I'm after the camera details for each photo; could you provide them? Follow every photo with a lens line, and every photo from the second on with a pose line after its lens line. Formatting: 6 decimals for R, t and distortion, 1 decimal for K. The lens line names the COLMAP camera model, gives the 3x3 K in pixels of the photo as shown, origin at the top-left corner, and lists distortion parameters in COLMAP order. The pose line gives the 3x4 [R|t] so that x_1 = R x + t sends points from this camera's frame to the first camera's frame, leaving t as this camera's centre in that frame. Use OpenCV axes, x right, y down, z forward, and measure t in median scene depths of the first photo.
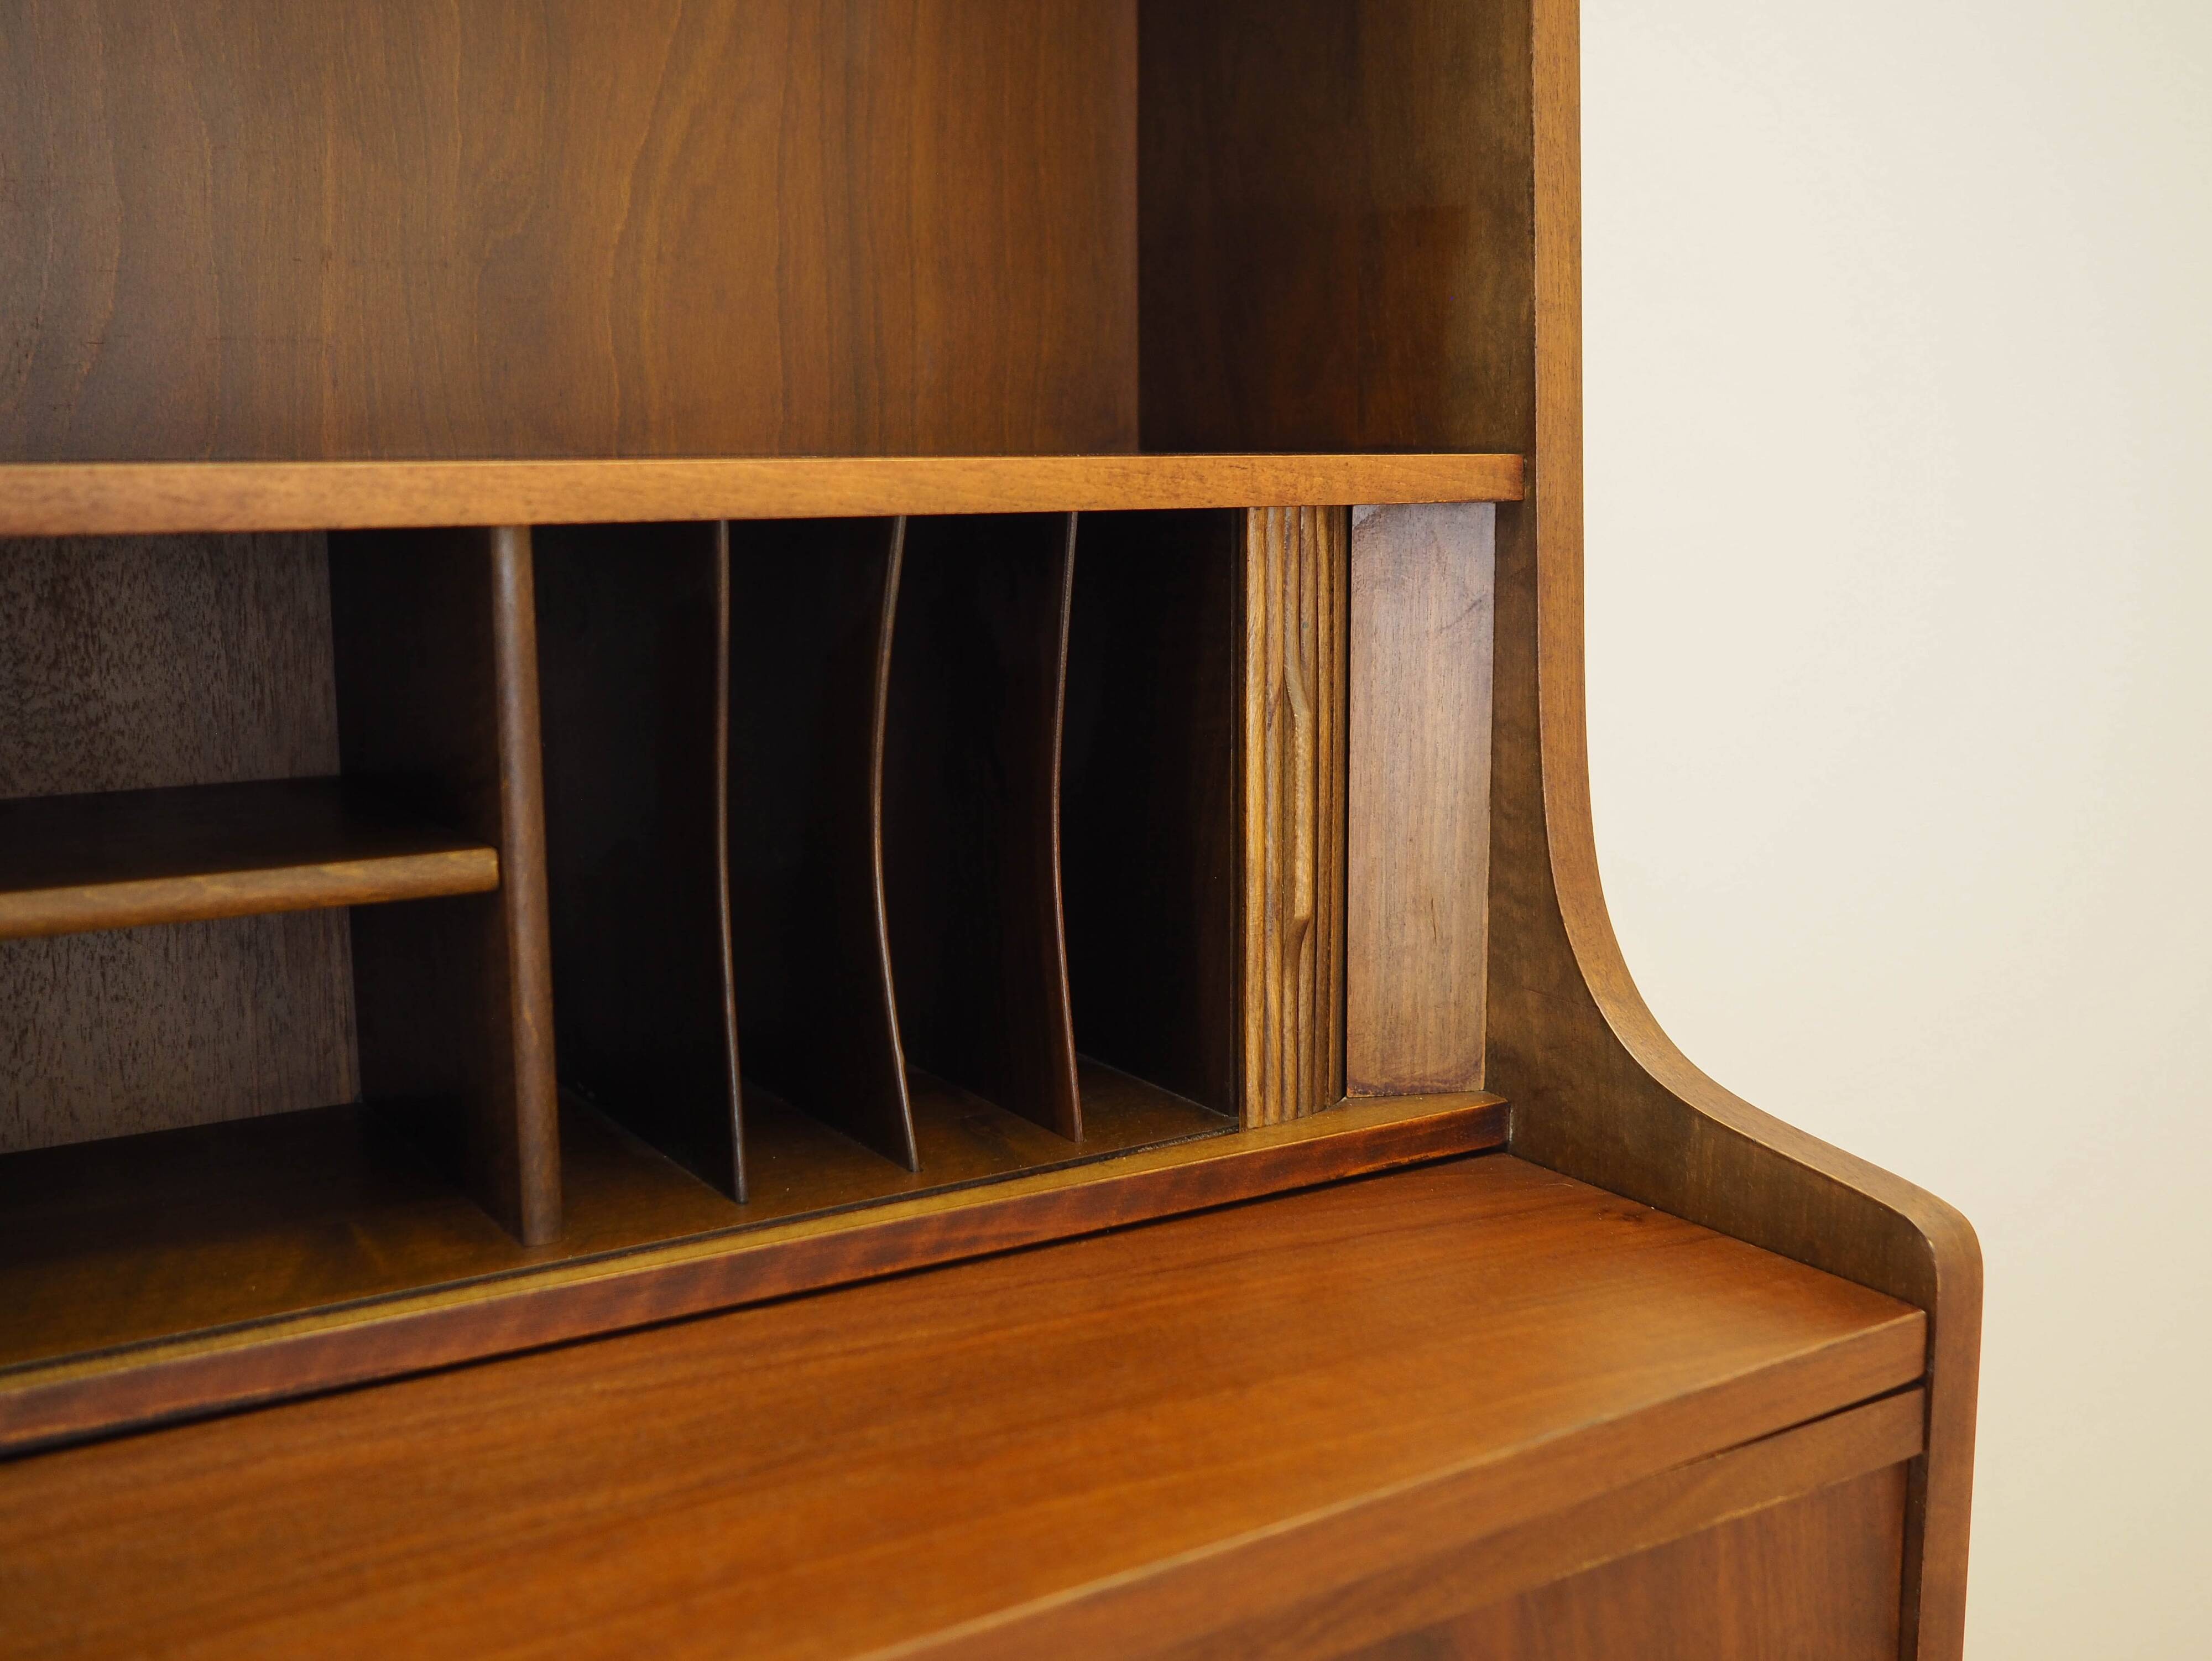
lens RADIAL K [[2358.1, 0, 1106.0], [0, 2358.1, 830.5], [0, 0, 1]] dist [-0.030732, 0.032505]
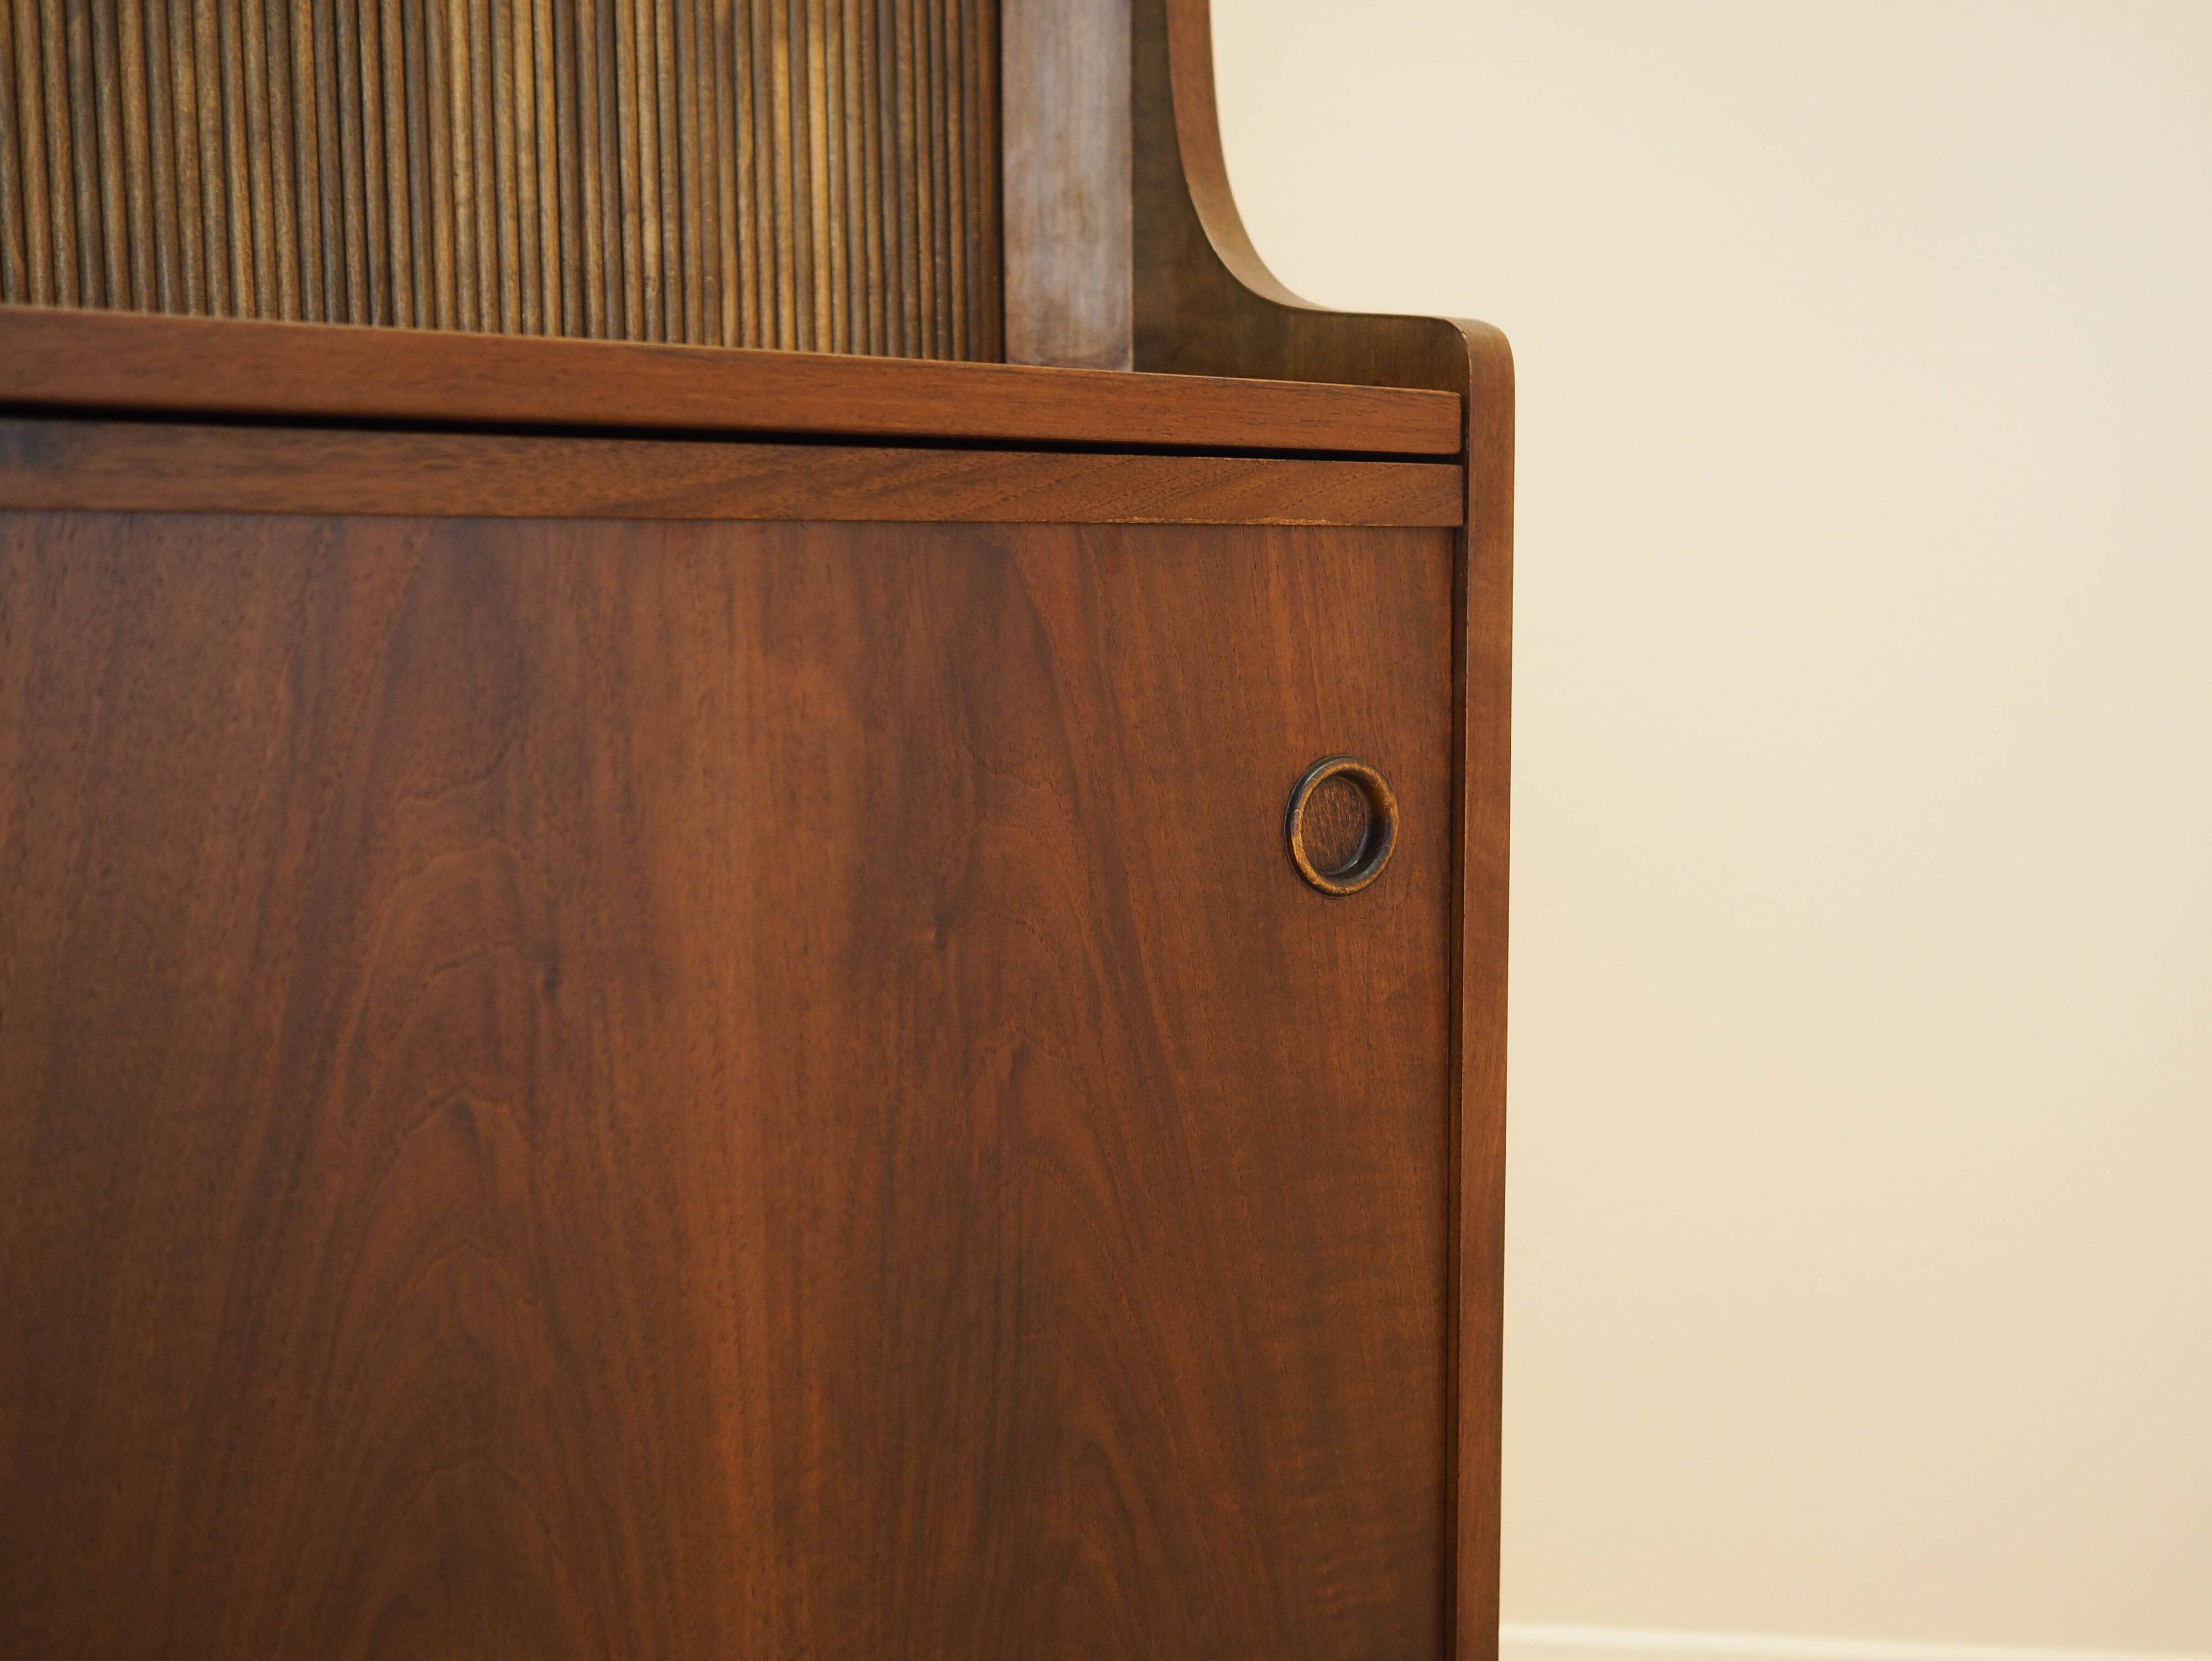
lens RADIAL K [[2404.9, 0, 1164.7], [0, 2404.9, 885.7], [0, 0, 1]] dist [-0.012399, 0.012408]
pose [[0.998314, -0.004880, 0.057840, 0.114376], [0.006903, 0.999369, -0.034832, 0.411072], [-0.057634, 0.035173, 0.997718, -0.133750]]
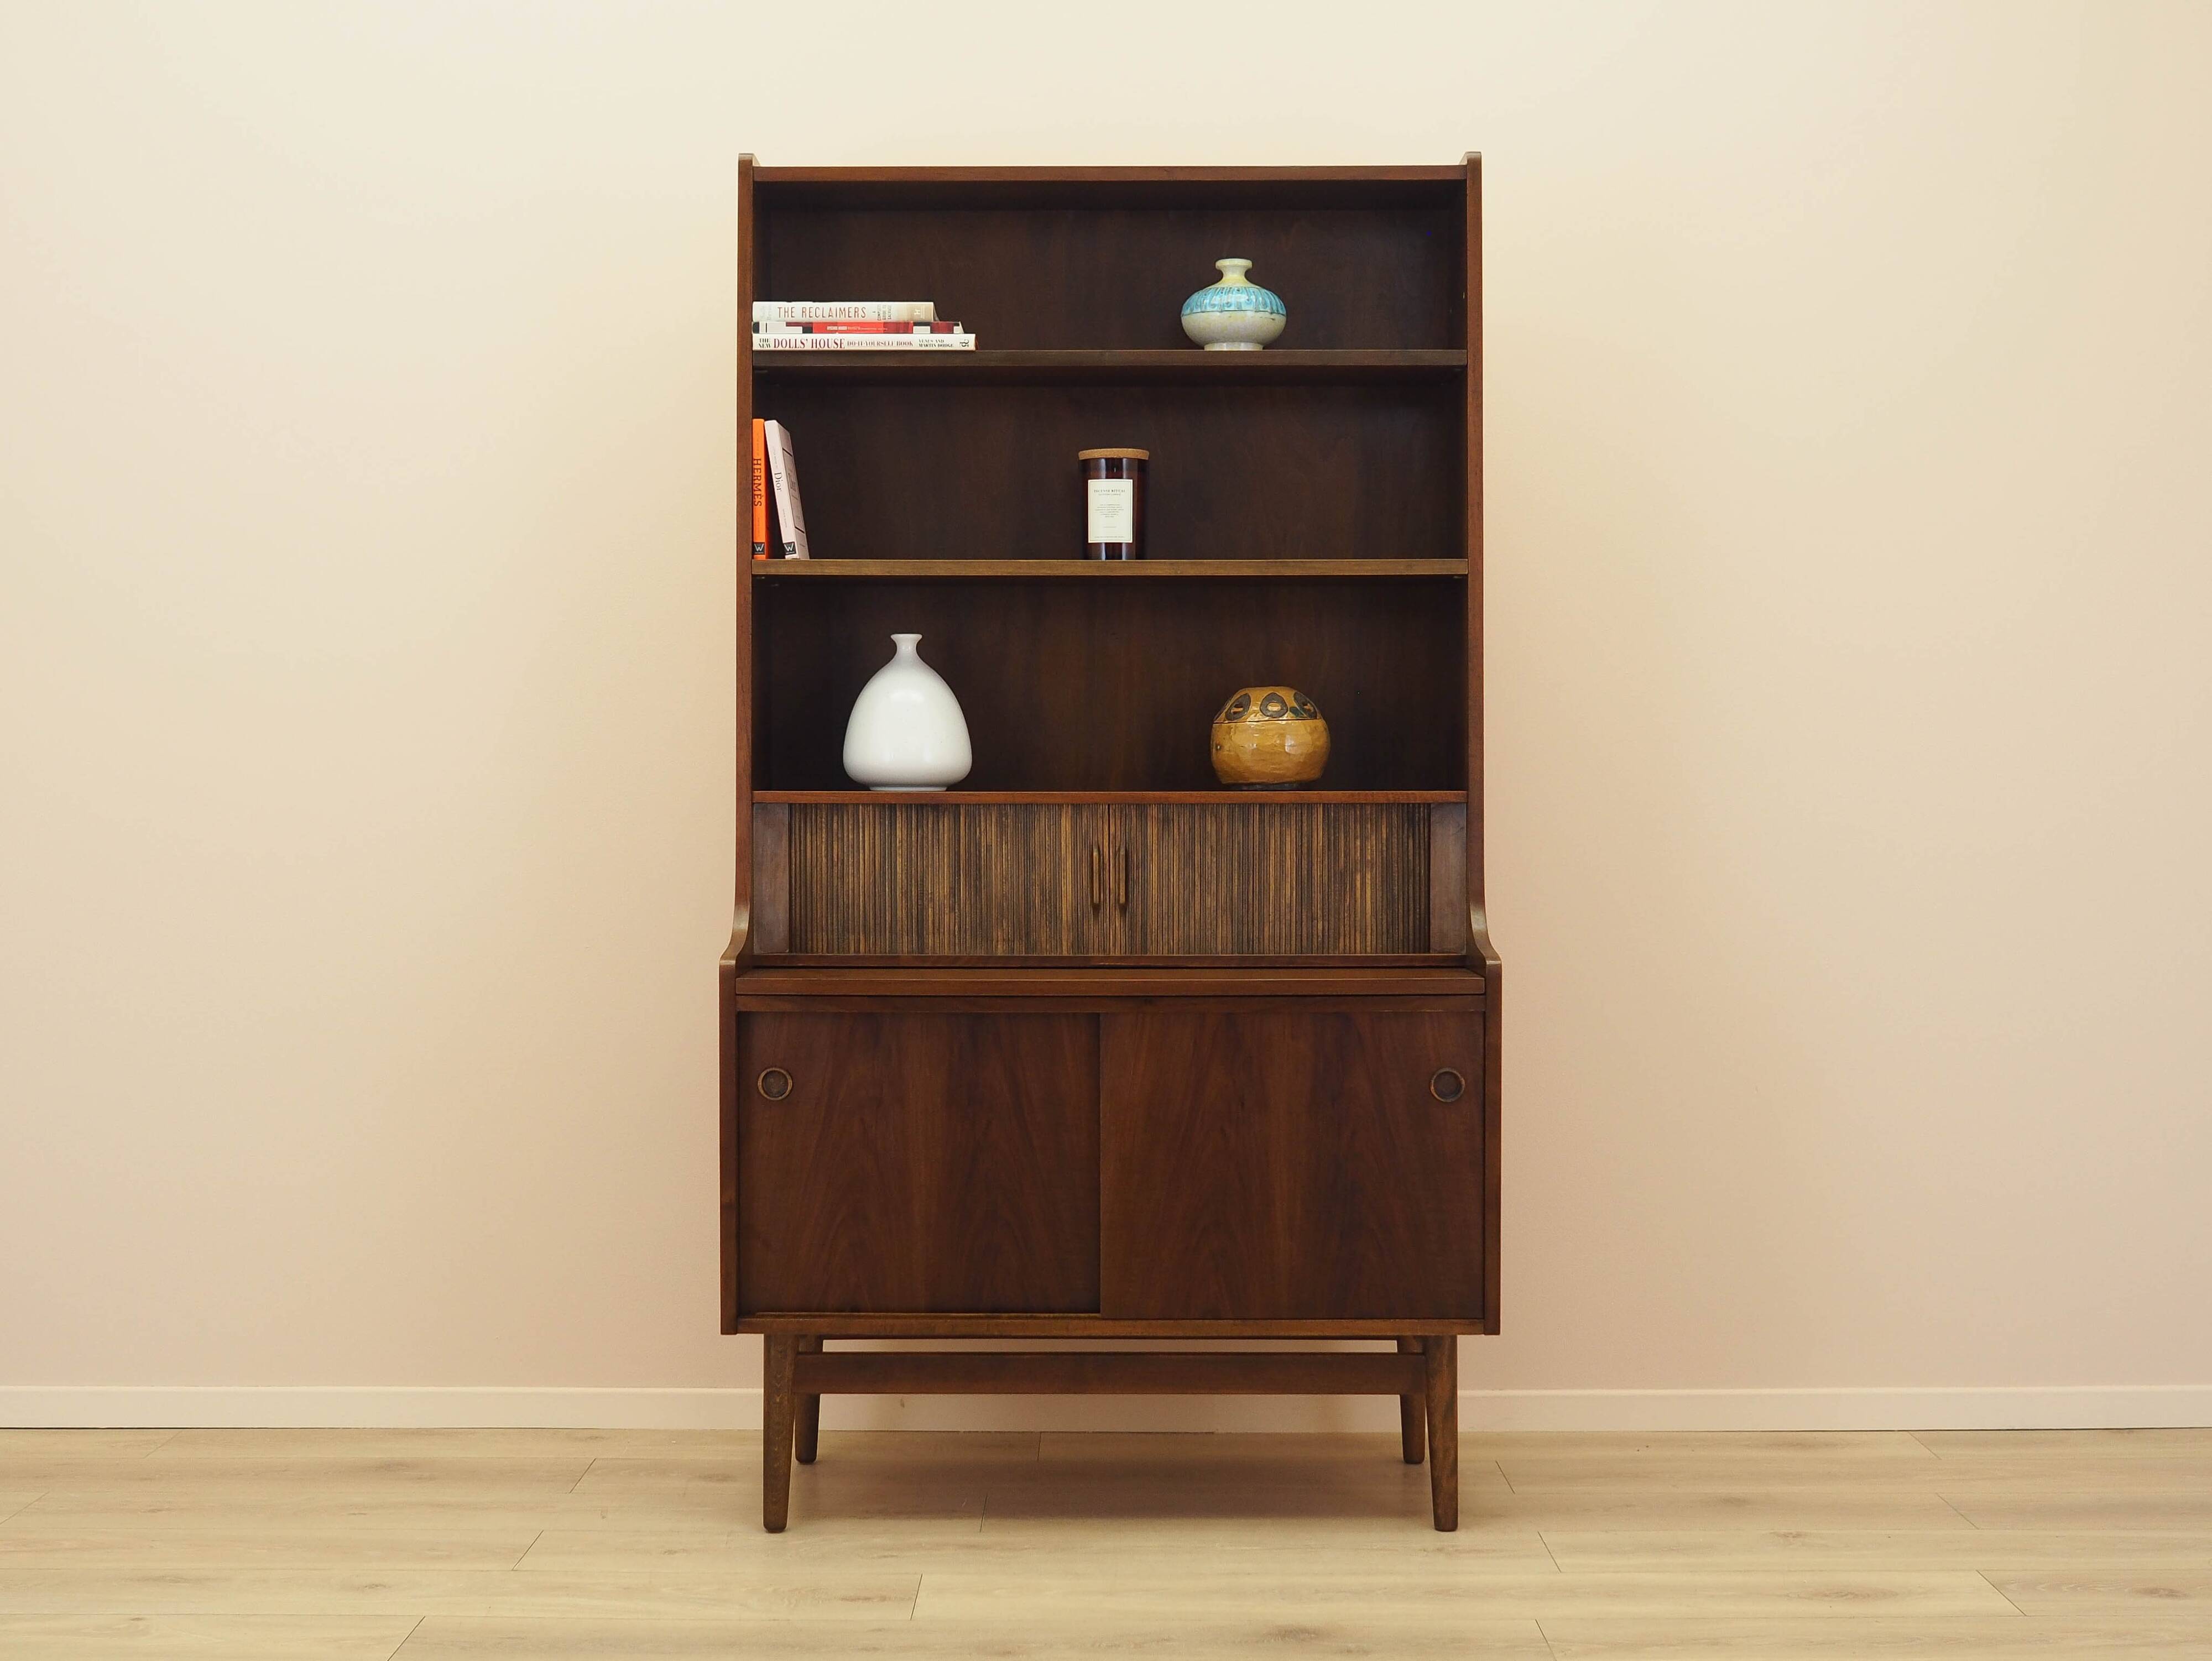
lens RADIAL K [[2665.0, 0, 1101.2], [0, 2665.0, 956.7], [0, 0, 1]] dist [-0.013430, 0.013157]
pose [[0.851477, 0.032374, -0.523392, 2.035683], [-0.087505, 0.992870, -0.080943, 0.546835], [0.517040, 0.114720, 0.848239, -3.164774]]
